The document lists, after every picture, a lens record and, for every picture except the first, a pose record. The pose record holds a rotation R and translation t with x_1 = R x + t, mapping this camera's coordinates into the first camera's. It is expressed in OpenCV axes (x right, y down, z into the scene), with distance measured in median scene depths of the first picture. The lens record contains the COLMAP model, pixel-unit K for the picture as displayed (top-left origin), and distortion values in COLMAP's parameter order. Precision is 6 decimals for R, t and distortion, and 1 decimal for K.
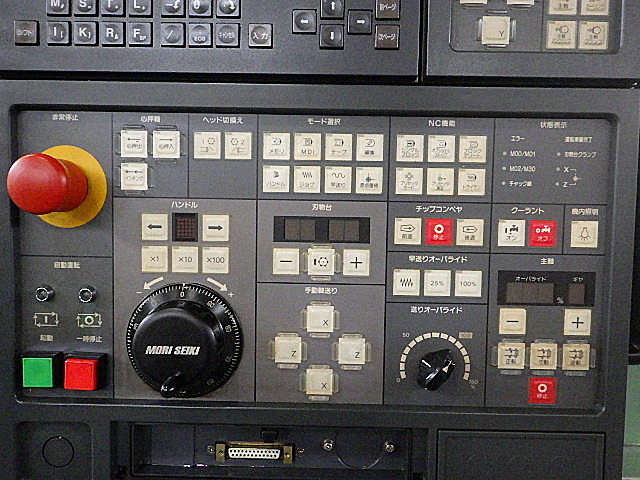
lens RADIAL K [[532.3, 0, 320.0], [0, 532.3, 240.0], [0, 0, 1]] dist [-0.003764, -0.010719]
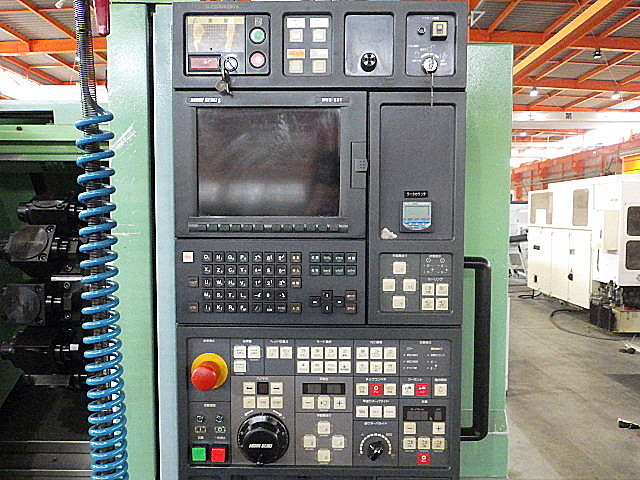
lens RADIAL K [[532.3, 0, 320.0], [0, 532.3, 240.0], [0, 0, 1]] dist [-0.003764, -0.010719]
pose [[0.999842, -0.016317, -0.007028, 0.012917], [0.016338, 0.999862, 0.002949, -0.654756], [0.006979, -0.003063, 0.999971, -1.244382]]
